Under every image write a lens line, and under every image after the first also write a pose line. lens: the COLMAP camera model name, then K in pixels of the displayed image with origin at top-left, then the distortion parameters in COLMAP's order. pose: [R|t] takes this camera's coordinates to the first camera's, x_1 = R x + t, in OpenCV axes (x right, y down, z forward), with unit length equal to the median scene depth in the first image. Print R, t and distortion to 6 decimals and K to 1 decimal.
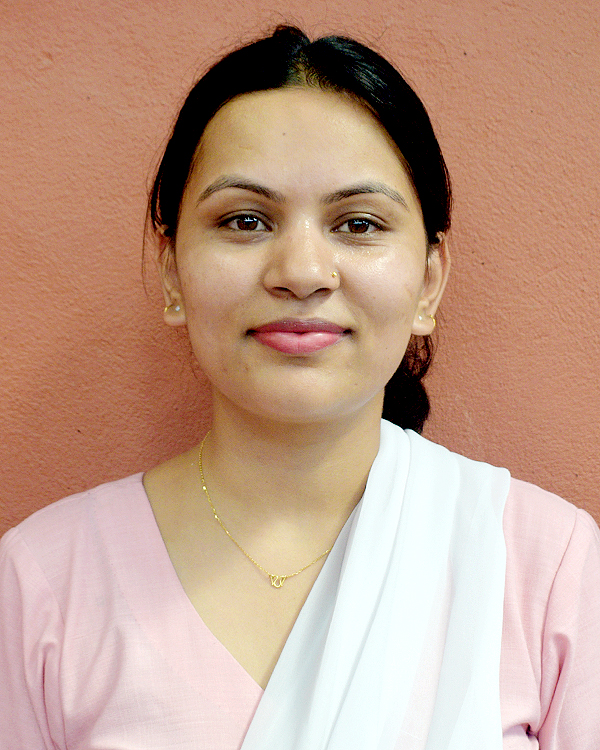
lens RADIAL K [[1120.7, 0, 331.2], [0, 1120.7, 363.2], [0, 0, 1]] dist [0.019182, 0.000000]
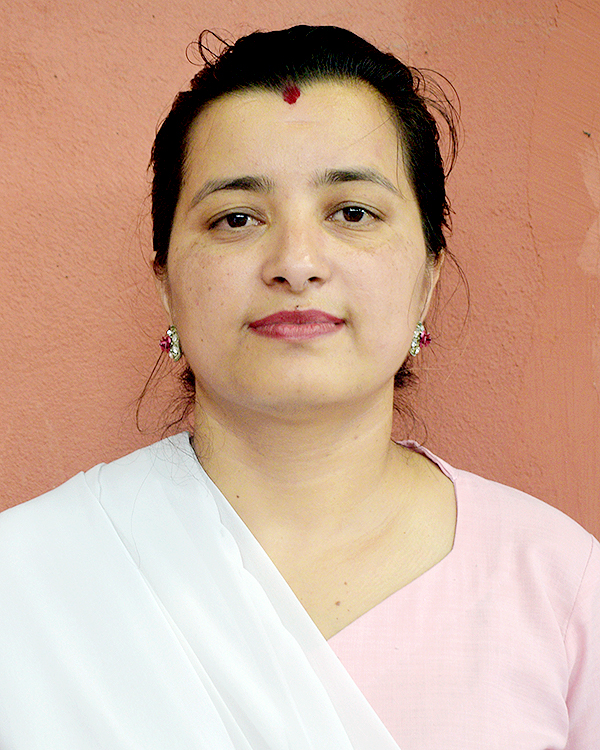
lens RADIAL K [[1120.7, 0, 310.6], [0, 1120.7, 336.2], [0, 0, 1]] dist [0.019182, 0.000000]
pose [[0.998890, 0.037839, -0.028046, 0.392701], [-0.038408, 0.999062, -0.020019, -0.021983], [0.027262, 0.021074, 0.999406, -0.034302]]
